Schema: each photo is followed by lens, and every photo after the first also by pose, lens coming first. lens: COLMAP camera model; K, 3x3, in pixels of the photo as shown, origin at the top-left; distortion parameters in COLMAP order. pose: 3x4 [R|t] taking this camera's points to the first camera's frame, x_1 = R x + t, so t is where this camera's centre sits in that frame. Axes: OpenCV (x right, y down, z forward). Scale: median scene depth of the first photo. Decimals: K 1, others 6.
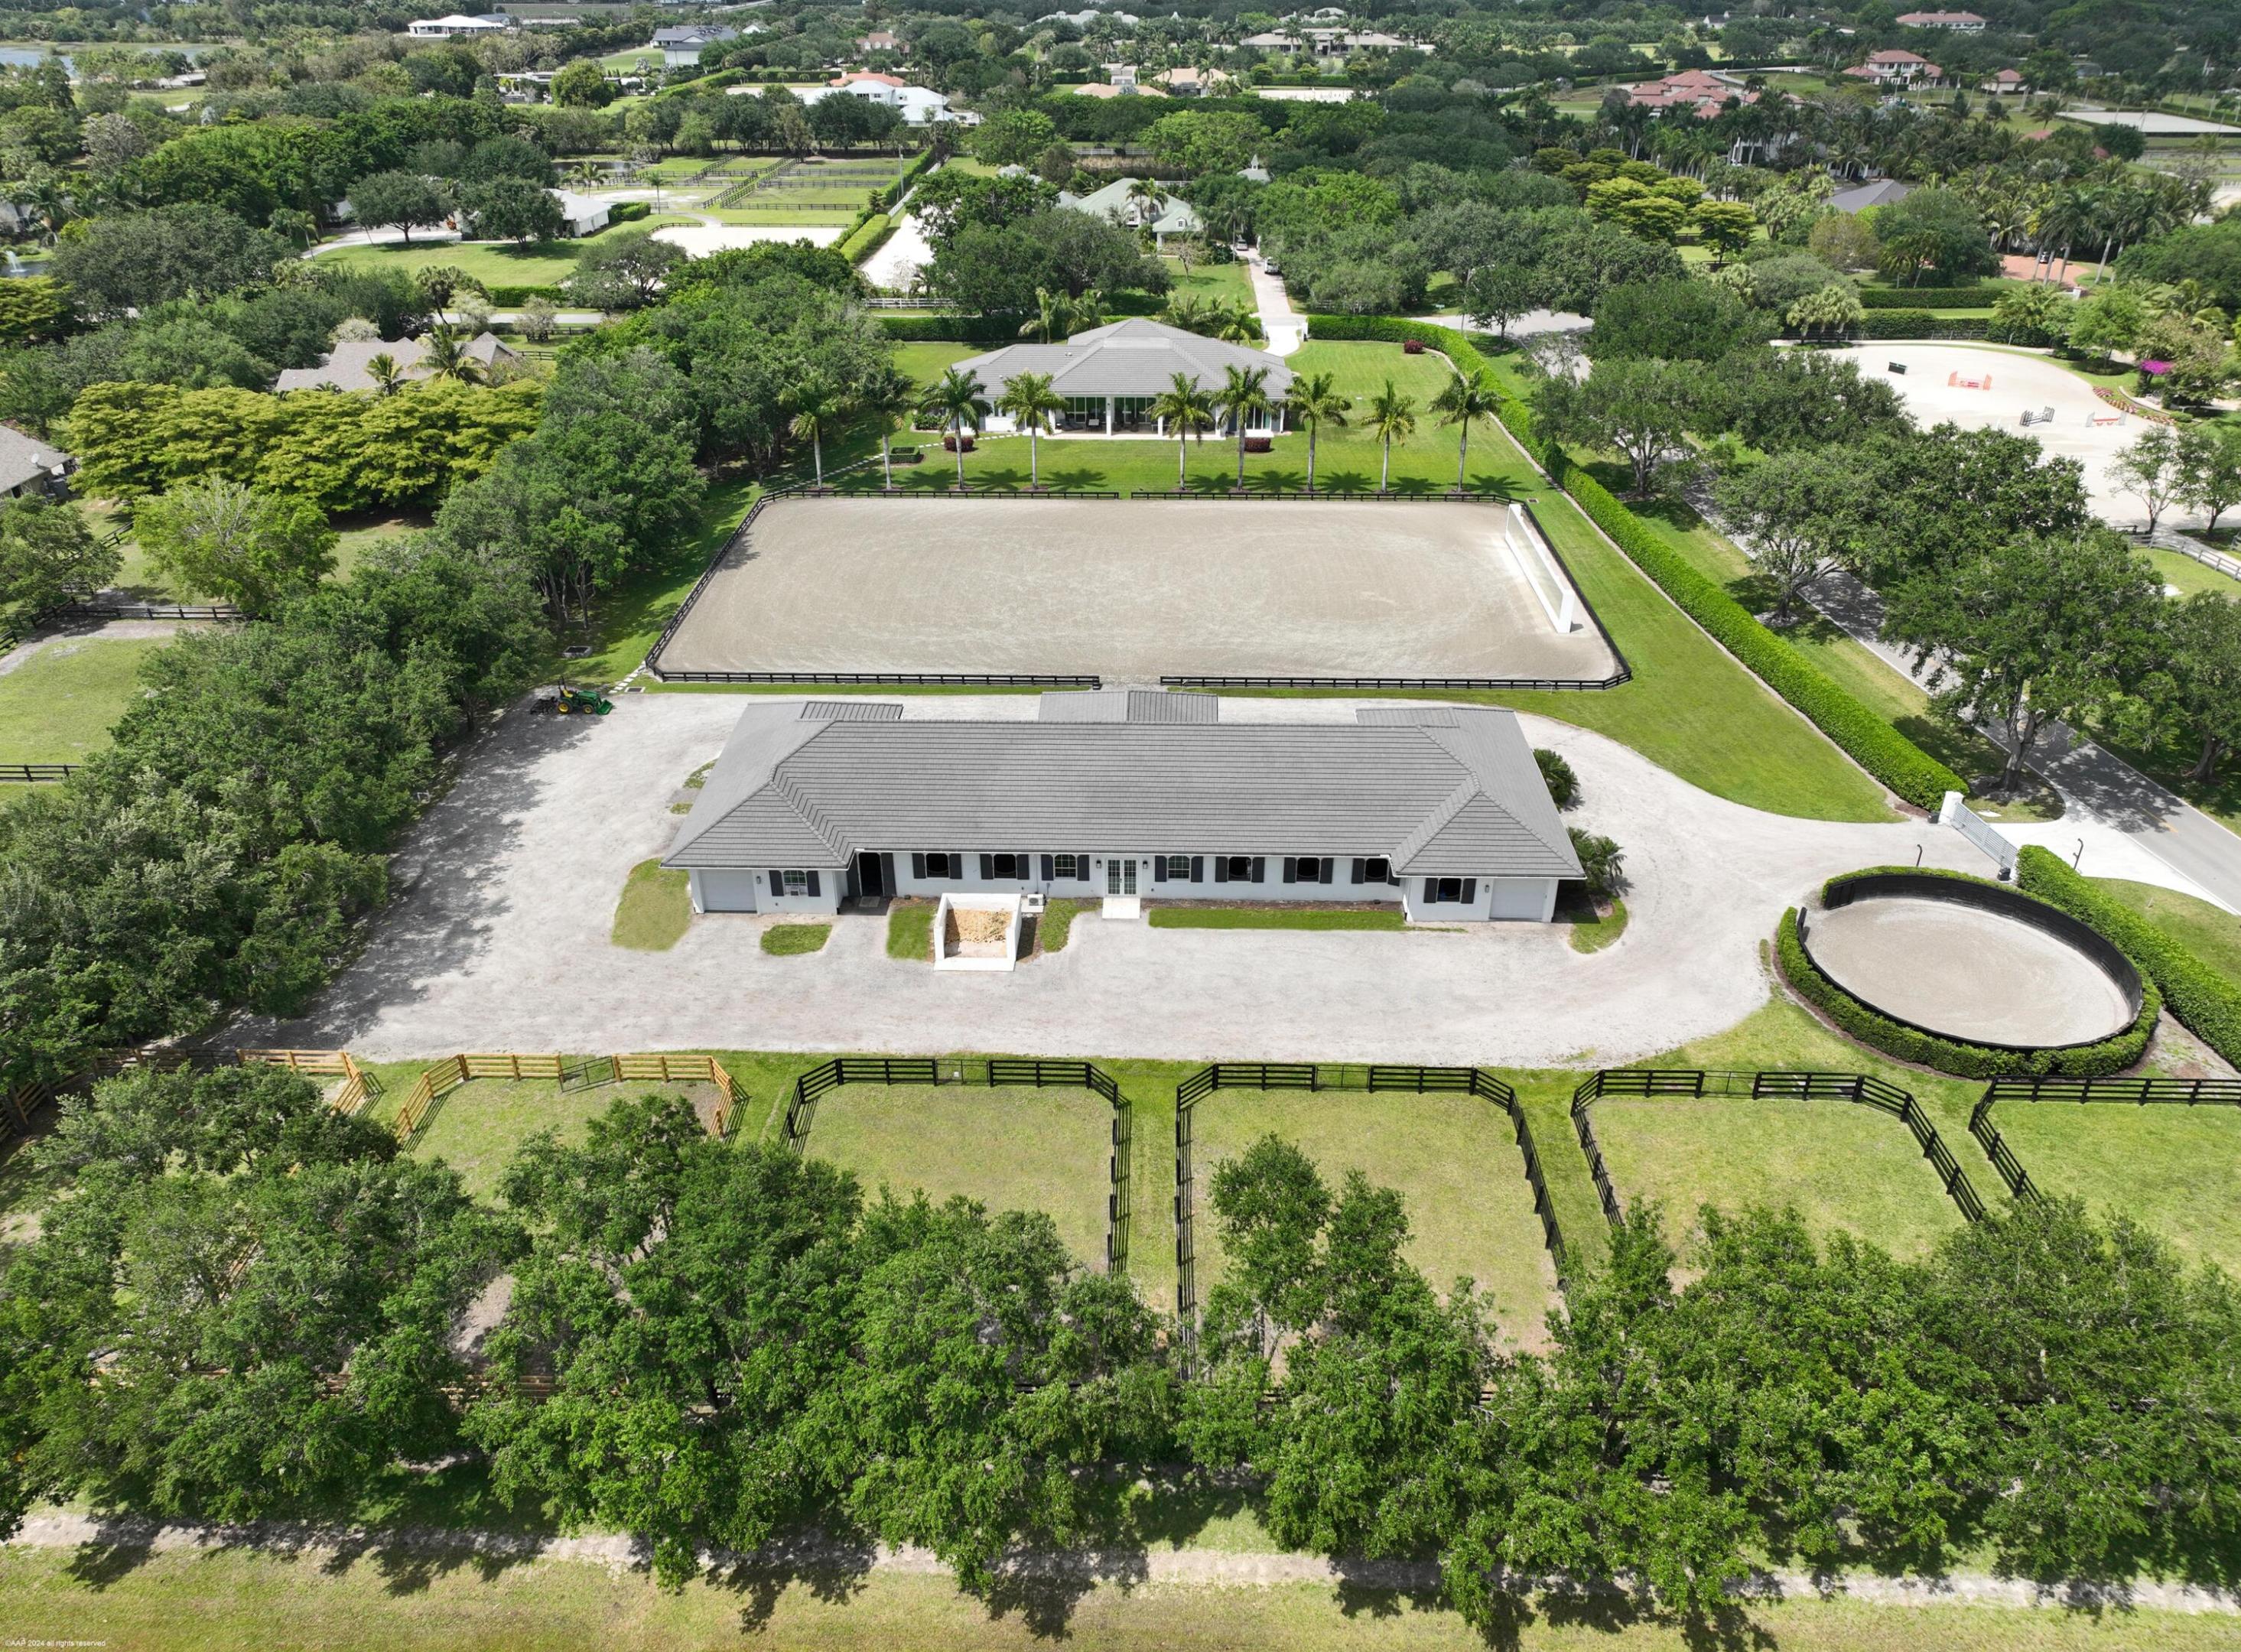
lens RADIAL K [[1619.7, 0, 1120.5], [0, 1619.7, 826.0], [0, 0, 1]] dist [-0.000416, -0.000141]
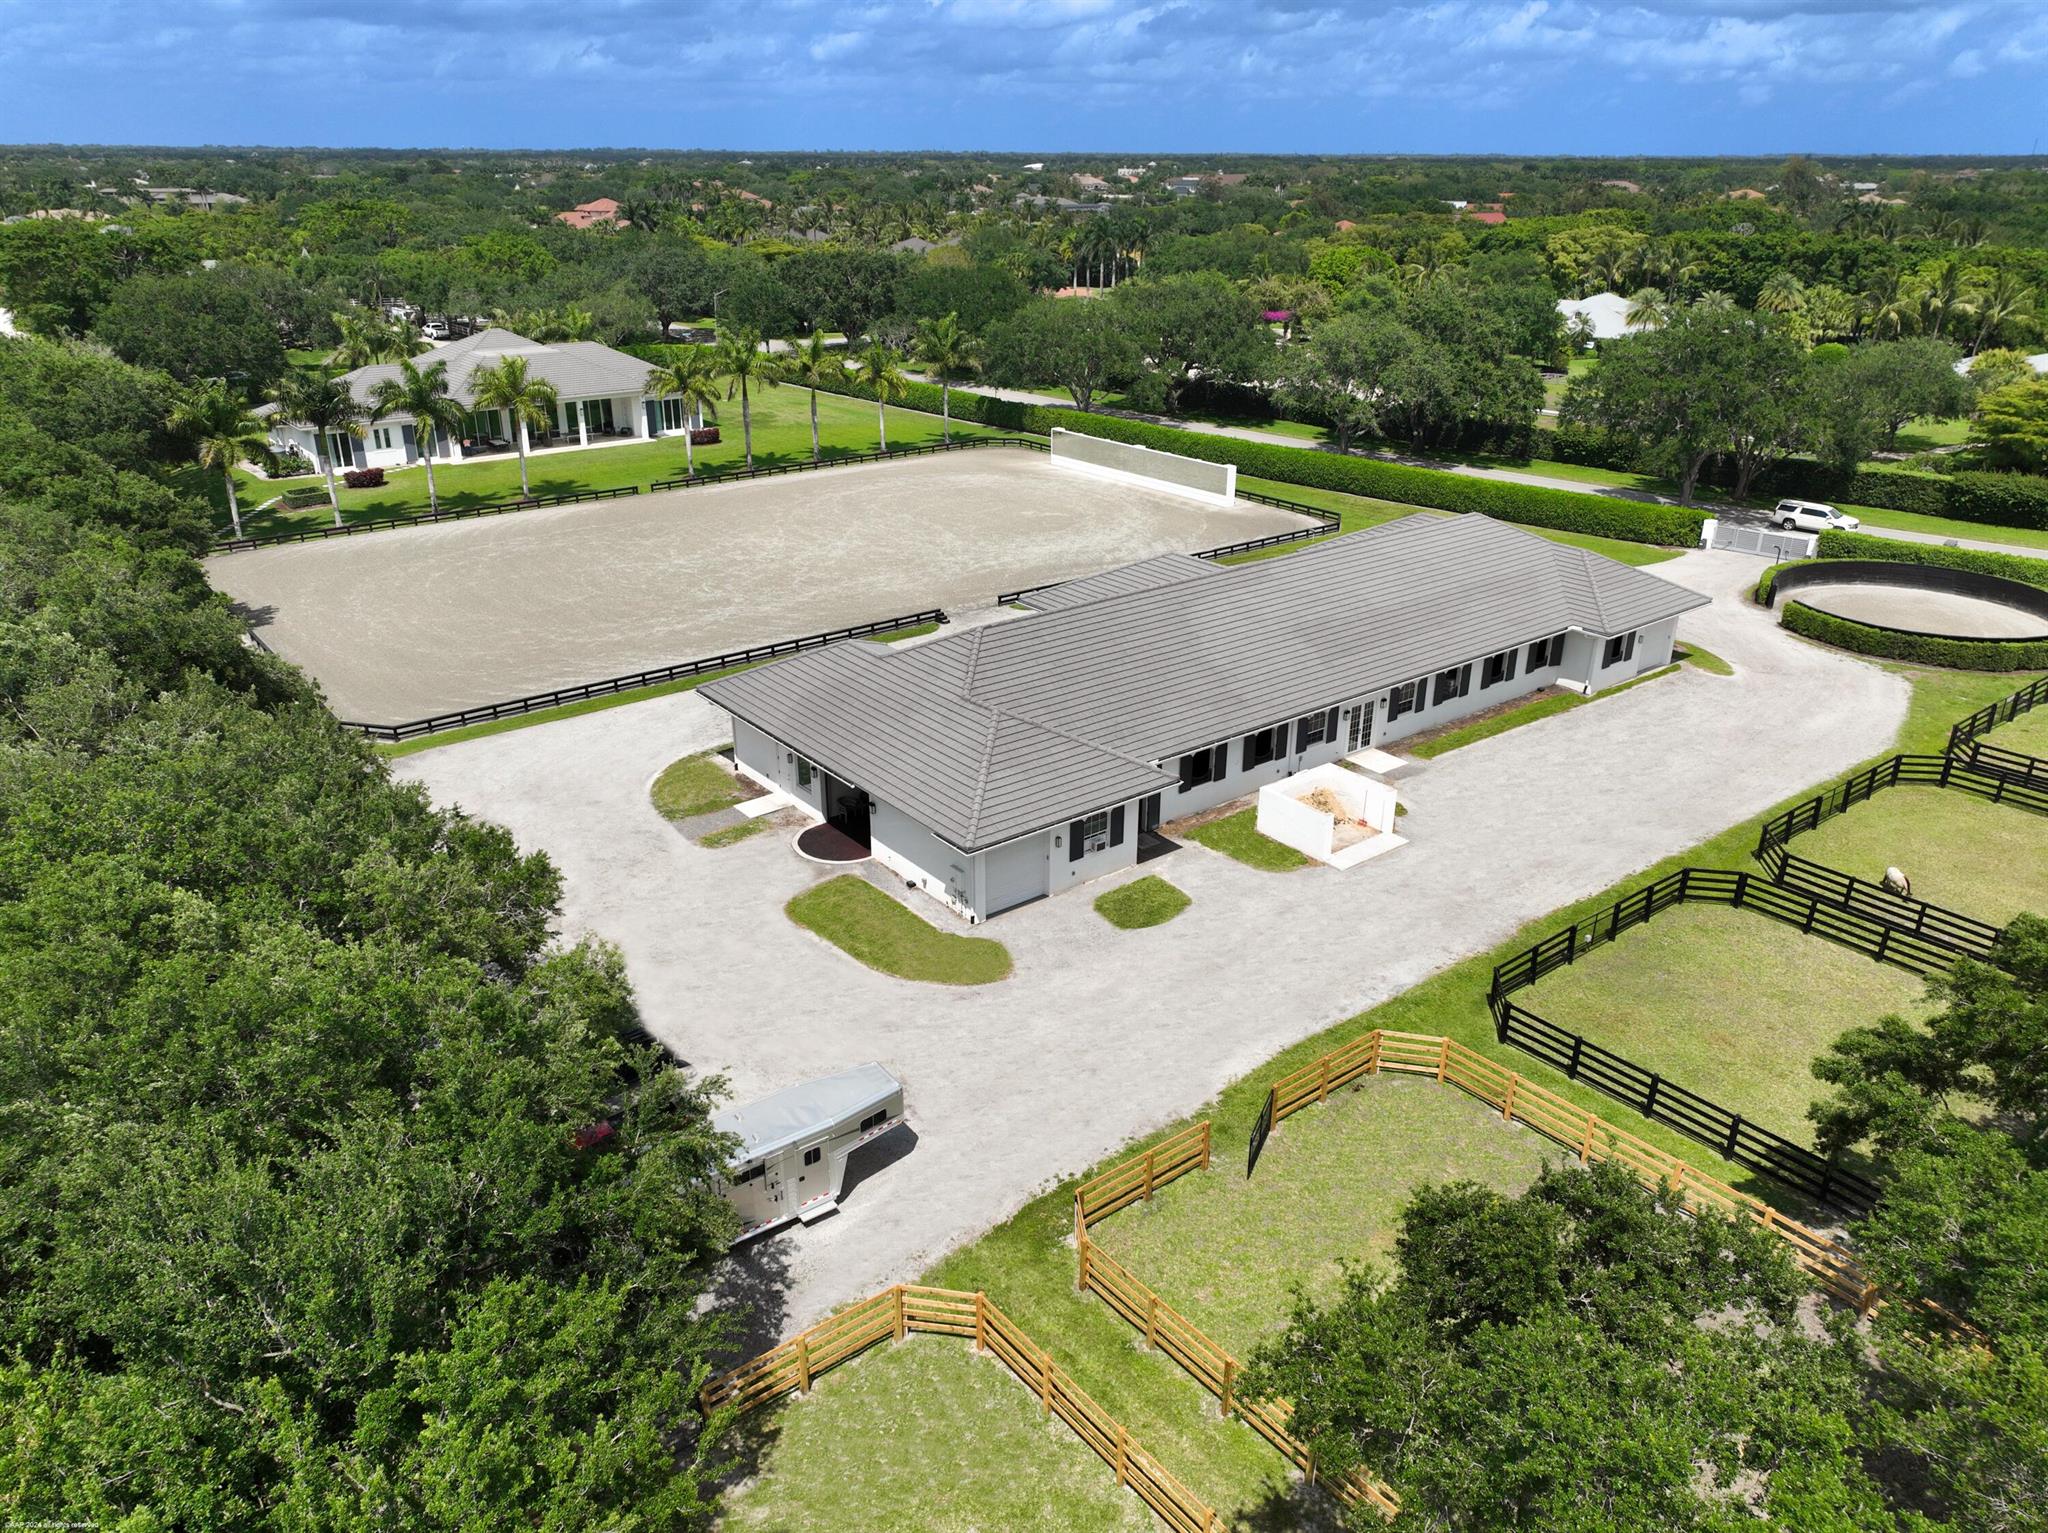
lens RADIAL K [[1441.9, 0, 1024.0], [0, 1441.9, 766.5], [0, 0, 1]] dist [0.000151, 0.000699]
pose [[0.765968, -0.243387, 0.595026, -0.579016], [0.304675, 0.952453, -0.002616, 0.000436], [-0.566097, 0.183293, 0.803703, 0.509484]]
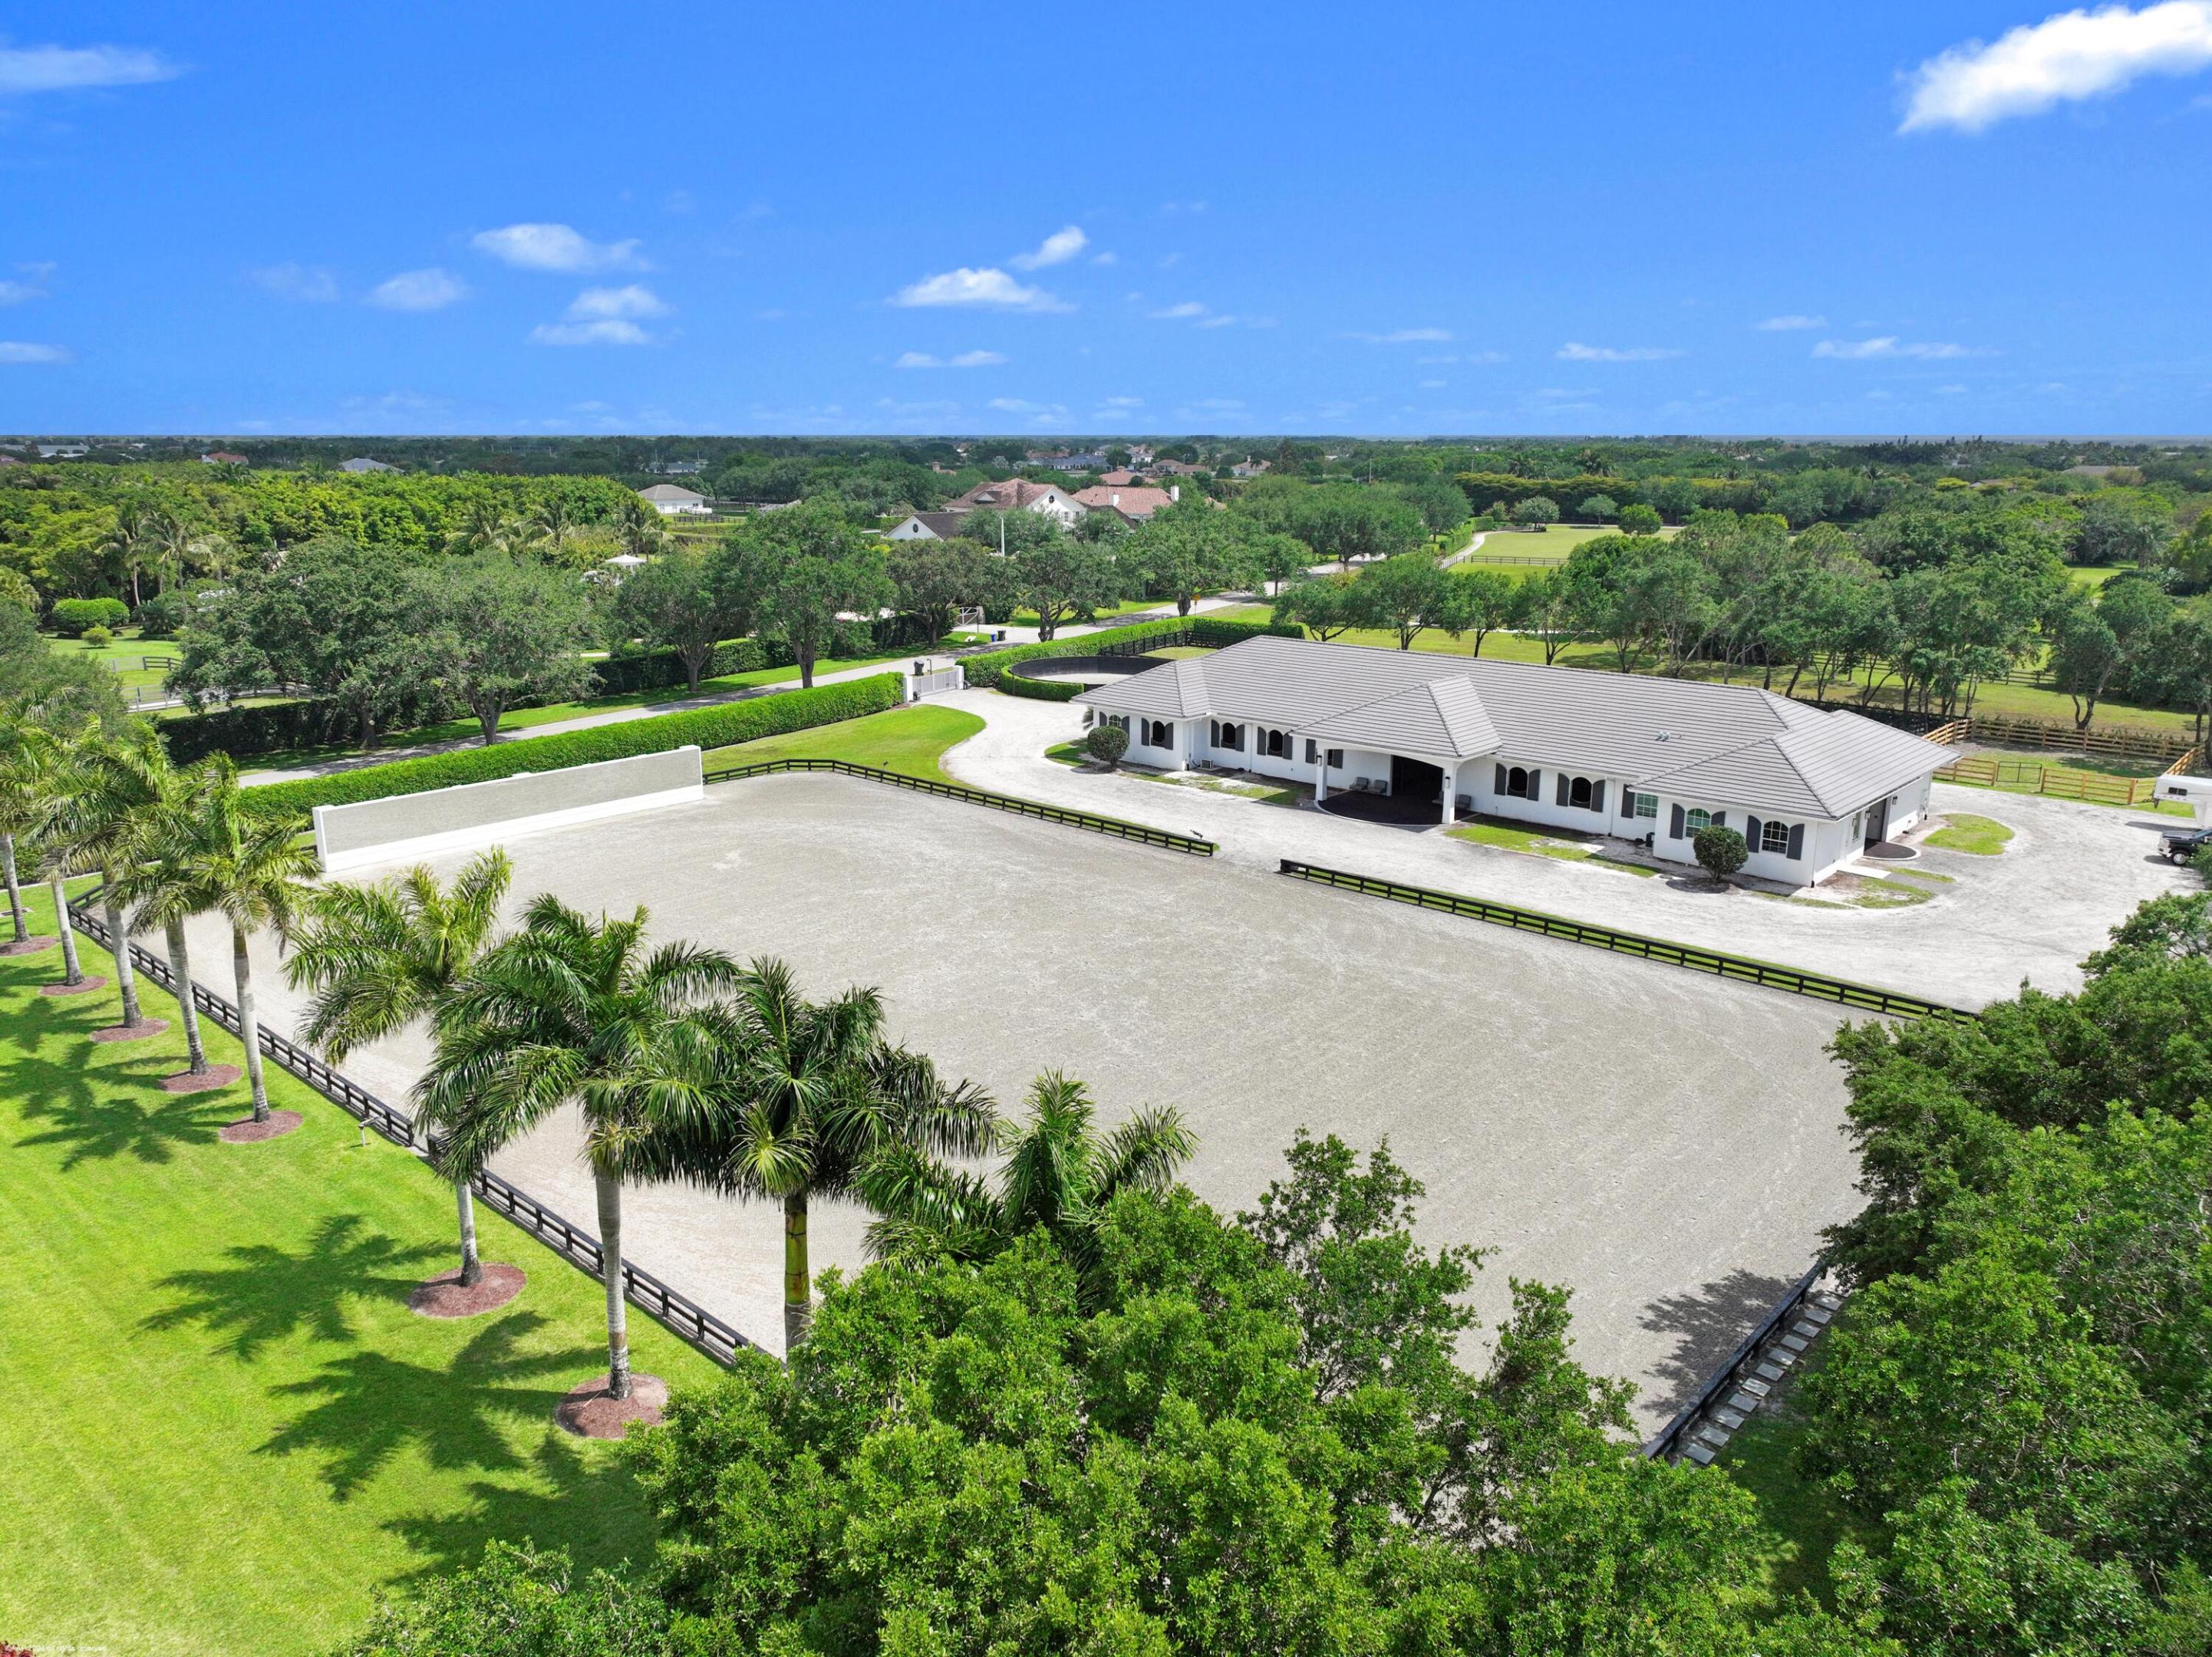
lens RADIAL K [[1557.2, 0, 1106.0], [0, 1557.2, 828.5], [0, 0, 1]] dist [0.000151, 0.000699]
pose [[-0.753735, -0.155538, 0.638507, -0.501580], [0.323653, 0.757736, 0.566643, -0.646464], [-0.571954, 0.633754, -0.520792, 1.775345]]
